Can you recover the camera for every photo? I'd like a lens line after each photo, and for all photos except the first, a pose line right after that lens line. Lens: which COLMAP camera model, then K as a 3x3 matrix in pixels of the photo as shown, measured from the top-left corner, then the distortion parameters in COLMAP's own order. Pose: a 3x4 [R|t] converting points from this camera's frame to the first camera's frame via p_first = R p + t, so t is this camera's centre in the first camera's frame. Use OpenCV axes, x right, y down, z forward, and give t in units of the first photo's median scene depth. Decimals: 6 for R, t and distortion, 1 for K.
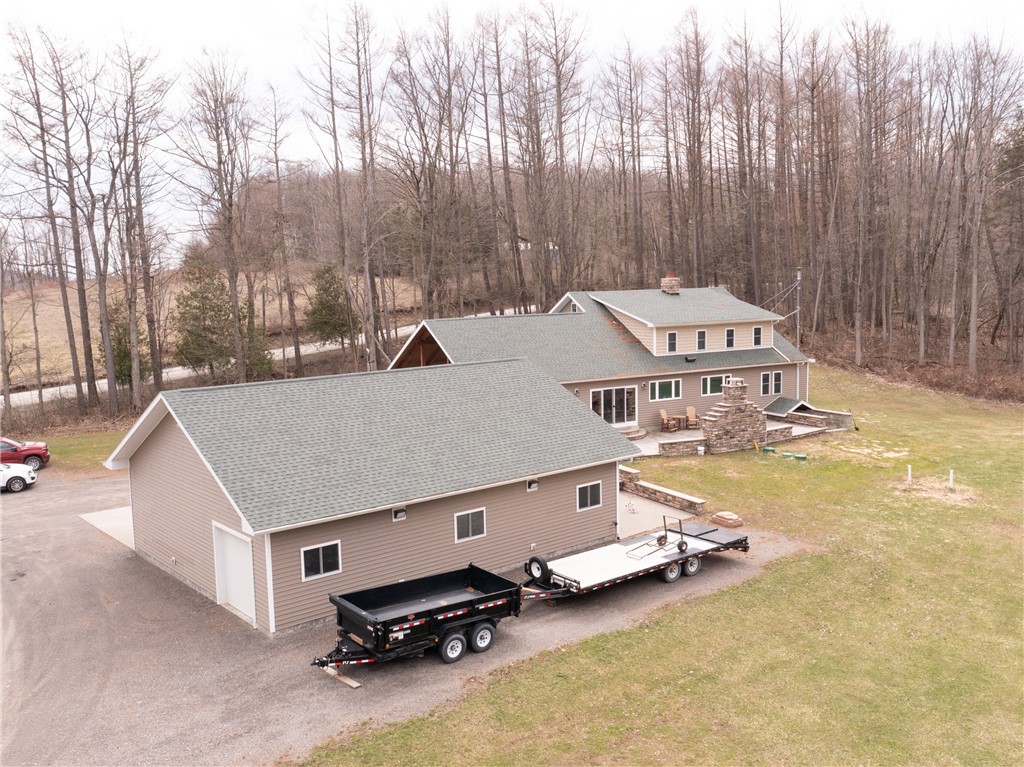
lens RADIAL K [[904.8, 0, 509.1], [0, 904.8, 381.4], [0, 0, 1]] dist [-0.012943, 0.025020]
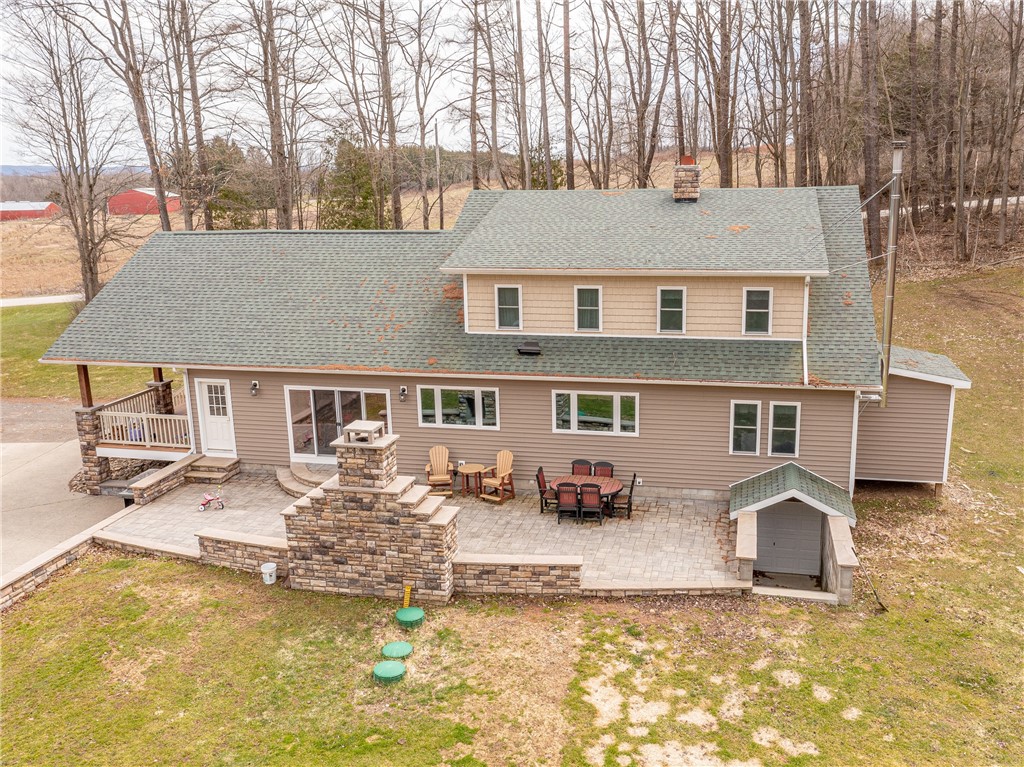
lens RADIAL K [[904.8, 0, 564.1], [0, 904.8, 380.8], [0, 0, 1]] dist [-0.012943, 0.025020]
pose [[0.761239, 0.157702, -0.629003, 0.506819], [-0.073425, 0.984702, 0.158021, -0.082692], [0.644301, -0.074107, 0.761173, 0.666963]]
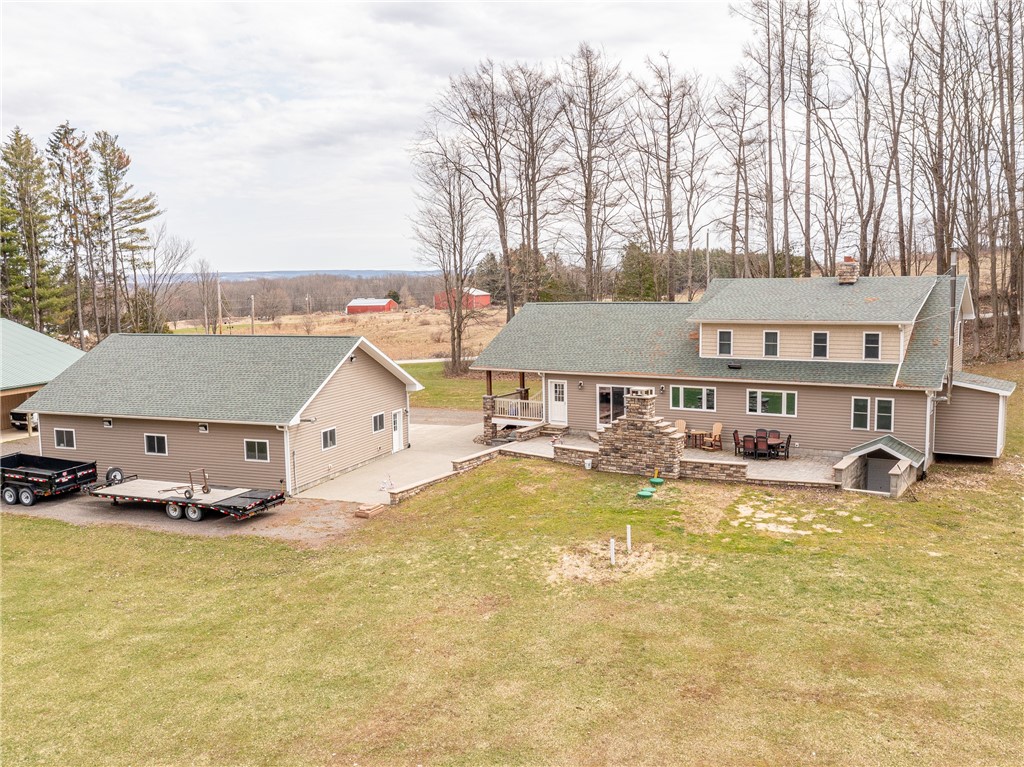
lens RADIAL K [[904.8, 0, 511.4], [0, 904.8, 383.3], [0, 0, 1]] dist [-0.012943, 0.025020]
pose [[0.481984, 0.114484, -0.868668, 0.806940], [-0.088944, 0.992698, 0.081479, -0.056816], [0.871654, 0.037991, 0.488647, 0.440382]]
